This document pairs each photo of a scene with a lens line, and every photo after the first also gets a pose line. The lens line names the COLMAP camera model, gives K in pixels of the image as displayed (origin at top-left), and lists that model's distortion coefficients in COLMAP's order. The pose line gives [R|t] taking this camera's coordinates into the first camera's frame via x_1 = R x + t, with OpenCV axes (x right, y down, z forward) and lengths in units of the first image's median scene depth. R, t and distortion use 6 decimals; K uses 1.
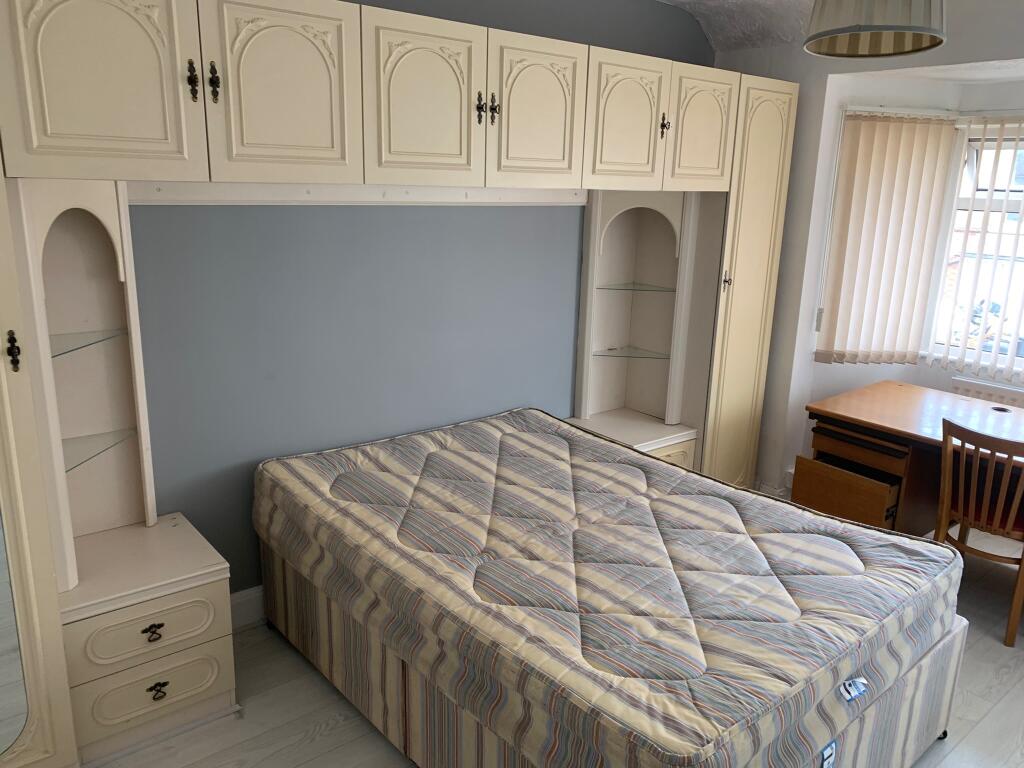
lens RADIAL K [[782.6, 0, 512.0], [0, 782.6, 384.0], [0, 0, 1]] dist [0.083929, -0.131311]
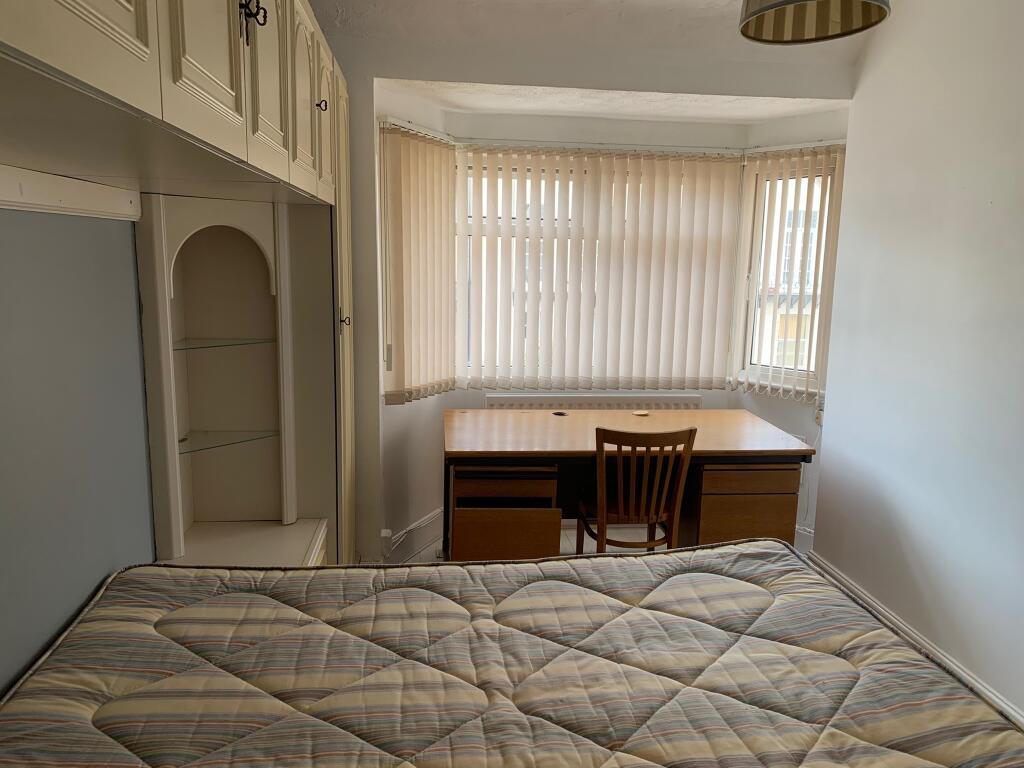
lens RADIAL K [[782.6, 0, 512.0], [0, 782.6, 384.0], [0, 0, 1]] dist [0.083929, -0.131311]
pose [[0.530622, -0.155627, 0.833199, -0.349574], [0.205185, 0.977347, 0.051880, -0.087966], [-0.822399, 0.143432, 0.550534, 0.516620]]
